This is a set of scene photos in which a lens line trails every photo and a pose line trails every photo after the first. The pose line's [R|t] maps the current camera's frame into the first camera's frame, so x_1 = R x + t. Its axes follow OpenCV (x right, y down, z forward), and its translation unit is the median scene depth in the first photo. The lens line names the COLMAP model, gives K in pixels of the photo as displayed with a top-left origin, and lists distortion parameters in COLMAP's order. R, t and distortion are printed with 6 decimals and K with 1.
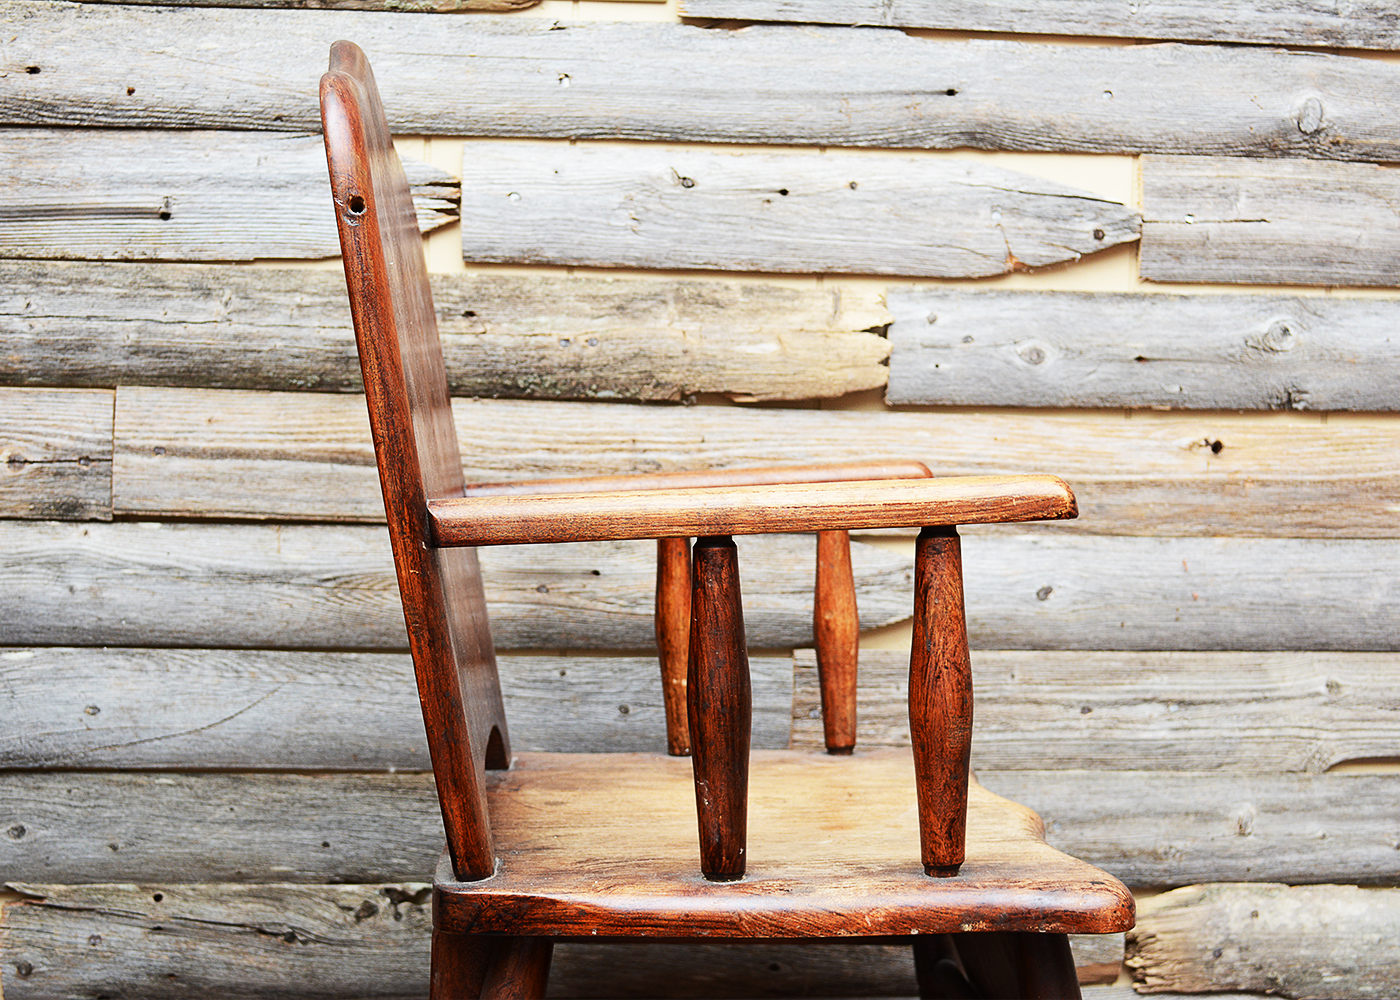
lens RADIAL K [[1809.8, 0, 700.2], [0, 1809.8, 493.5], [0, 0, 1]] dist [-0.037396, 0.000000]
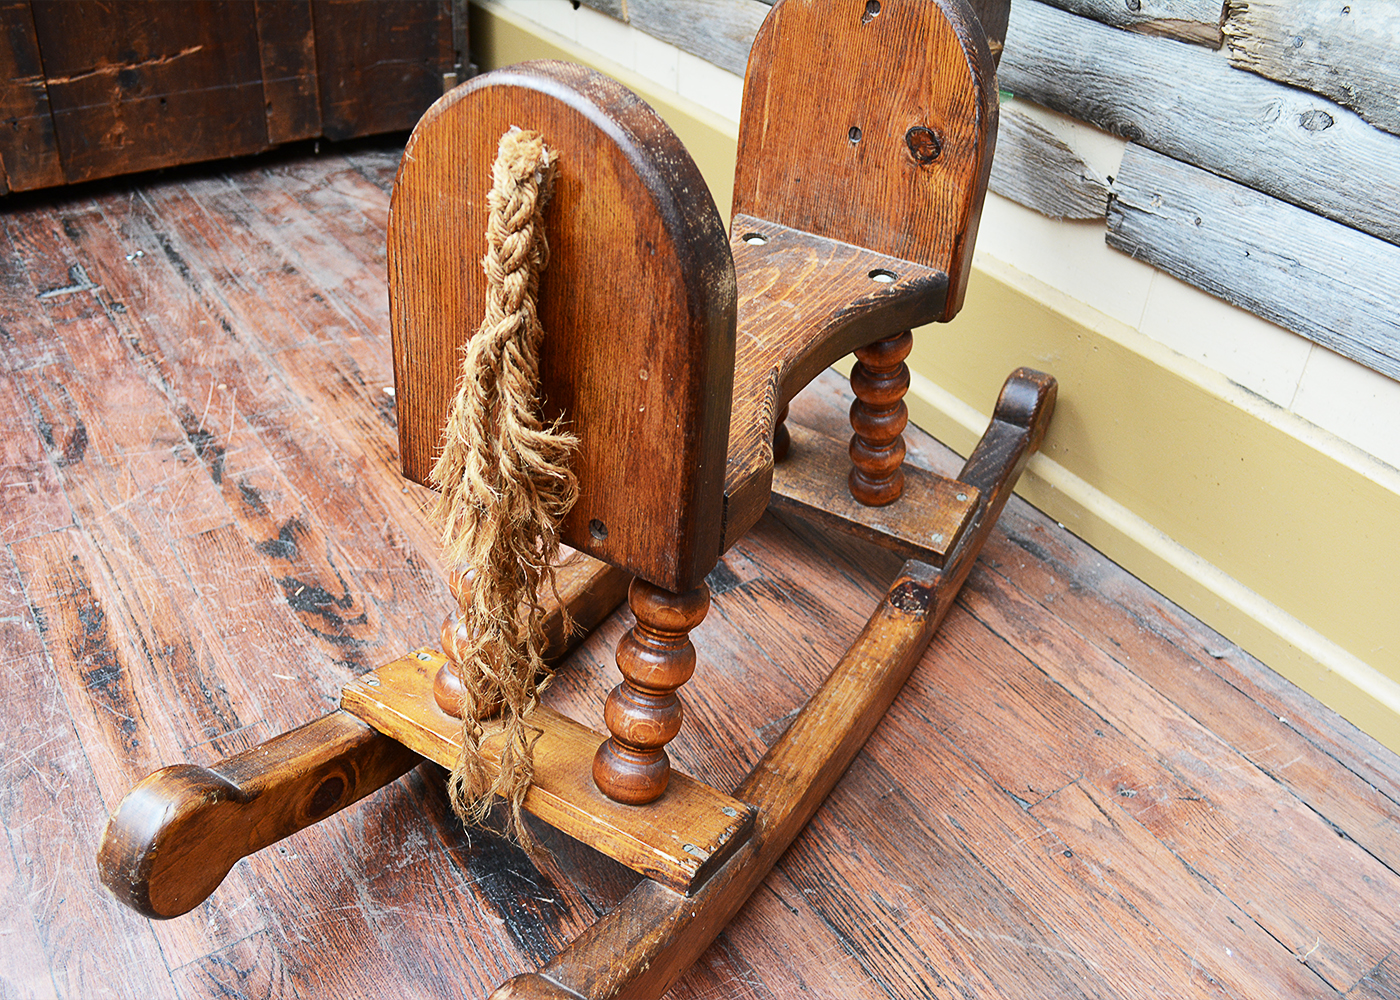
lens RADIAL K [[1273.3, 0, 706.5], [0, 1273.3, 494.5], [0, 0, 1]] dist [-0.071116, 0.000000]
pose [[0.492396, 0.499440, -0.712815, 0.745319], [-0.079801, 0.841434, 0.534434, 0.137412], [0.866705, -0.206270, 0.454174, 0.401865]]
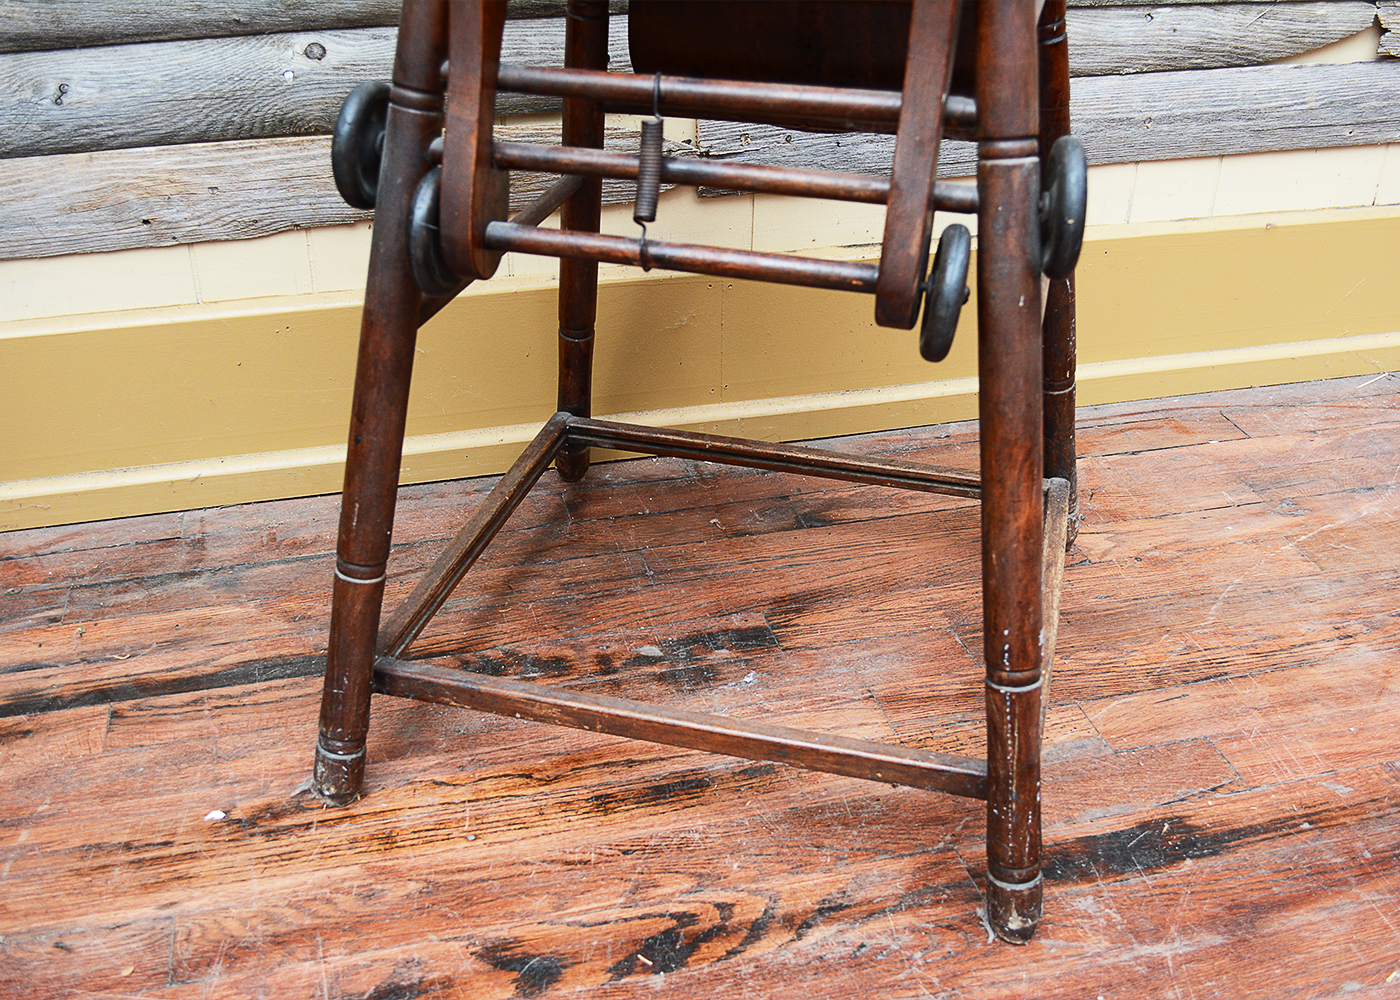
lens RADIAL K [[1428.9, 0, 700.1], [0, 1428.9, 493.2], [0, 0, 1]] dist [-0.063423, 0.000000]
pose [[0.986541, -0.091729, 0.135360, 0.034156], [0.016820, 0.880362, 0.474003, 0.119577], [-0.162646, -0.465347, 0.870056, 0.039091]]
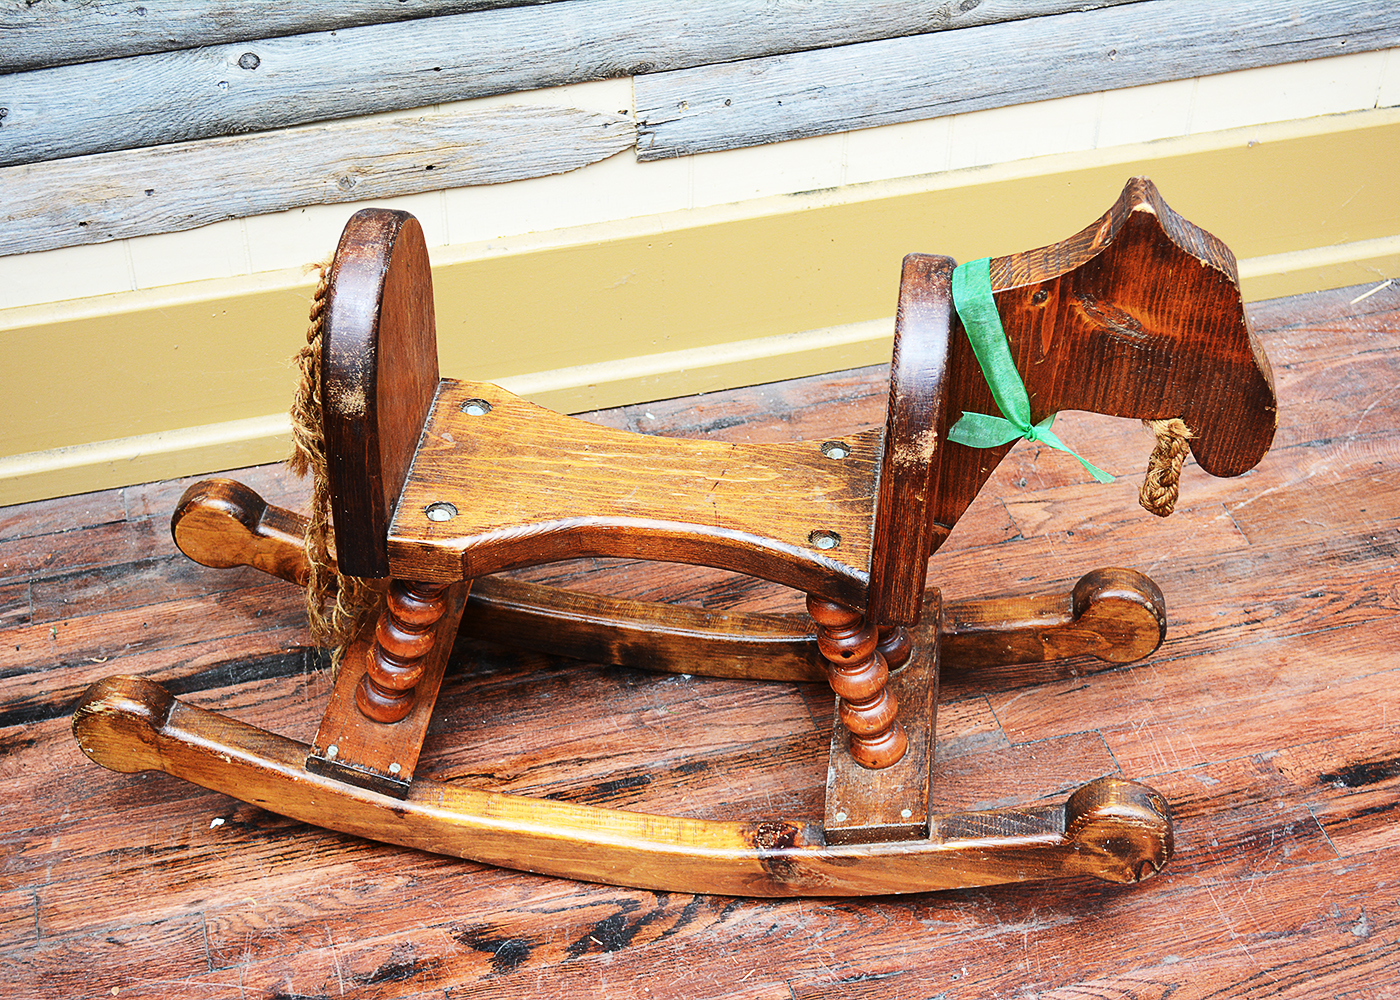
lens RADIAL K [[2225.8, 0, 694.5], [0, 2225.8, 489.5], [0, 0, 1]] dist [-0.011091, 0.000000]
pose [[0.983671, -0.126443, 0.128076, 0.002313], [0.018965, 0.780489, 0.624882, -0.384205], [-0.178974, -0.612249, 0.770142, -0.323984]]
